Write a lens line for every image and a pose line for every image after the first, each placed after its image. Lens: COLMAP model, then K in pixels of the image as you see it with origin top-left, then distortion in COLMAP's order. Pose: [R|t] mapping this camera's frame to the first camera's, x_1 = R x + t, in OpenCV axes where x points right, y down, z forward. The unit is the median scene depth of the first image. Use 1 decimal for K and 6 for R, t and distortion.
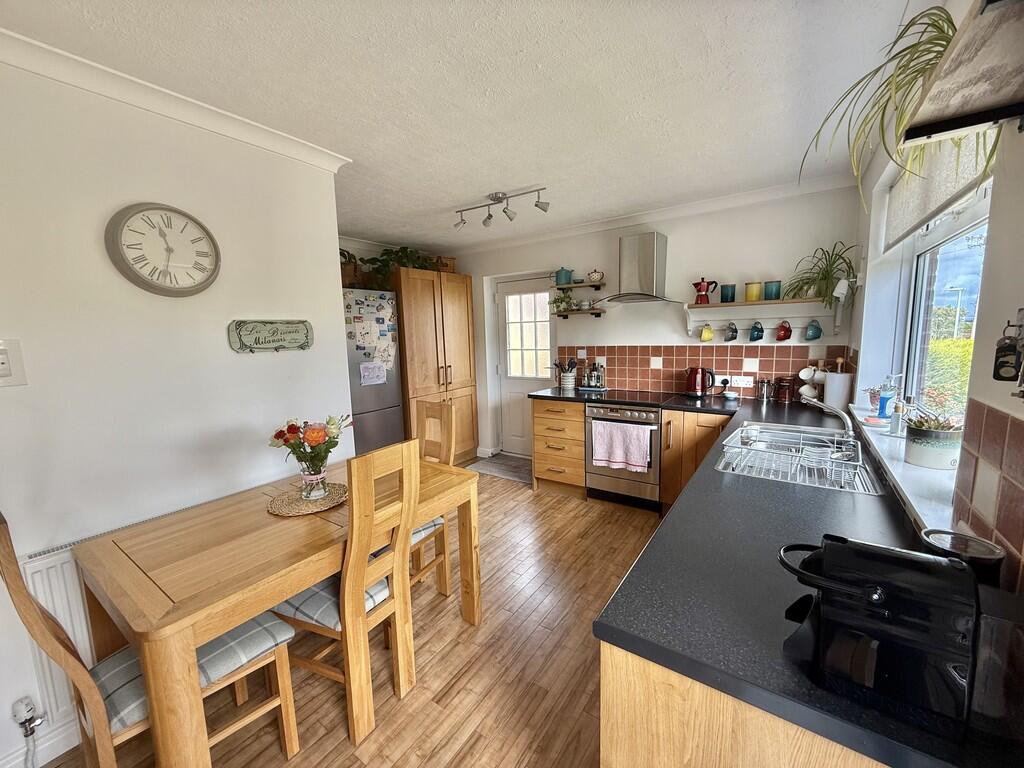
lens RADIAL K [[407.2, 0, 509.3], [0, 407.2, 384.9], [0, 0, 1]] dist [-0.001889, -0.000395]
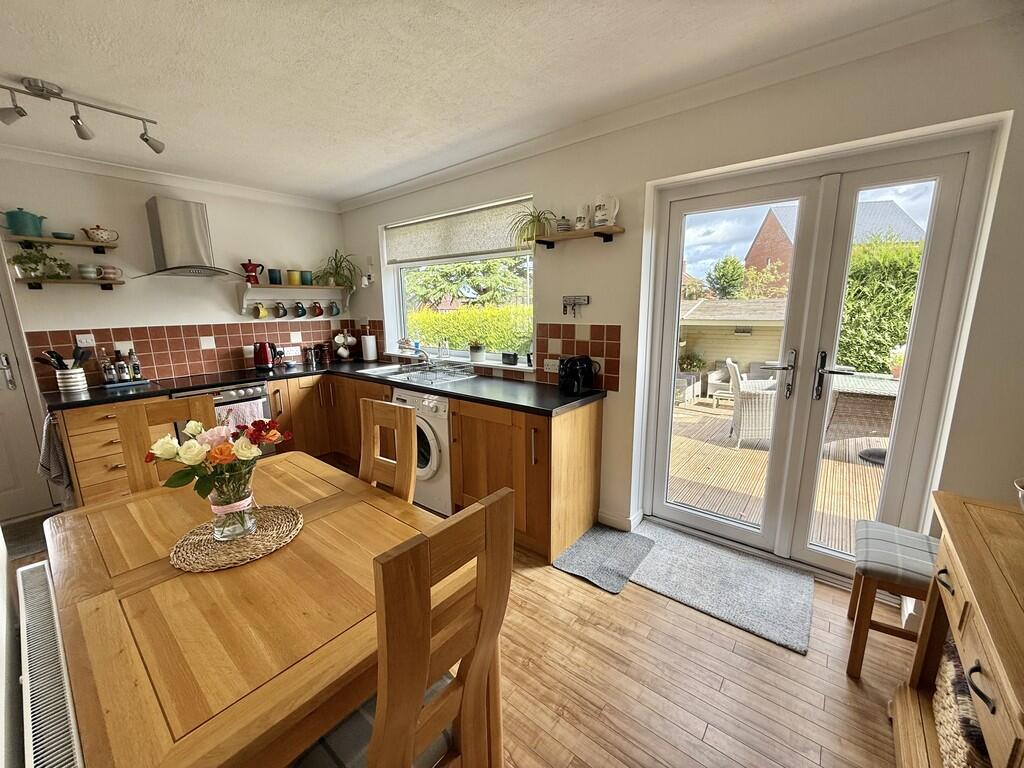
lens RADIAL K [[407.2, 0, 509.3], [0, 407.2, 384.9], [0, 0, 1]] dist [-0.001889, -0.000395]
pose [[0.084681, -0.165586, 0.982553, -0.582394], [0.139130, 0.978400, 0.152895, -0.005835], [-0.986647, 0.123755, 0.105890, 0.242048]]
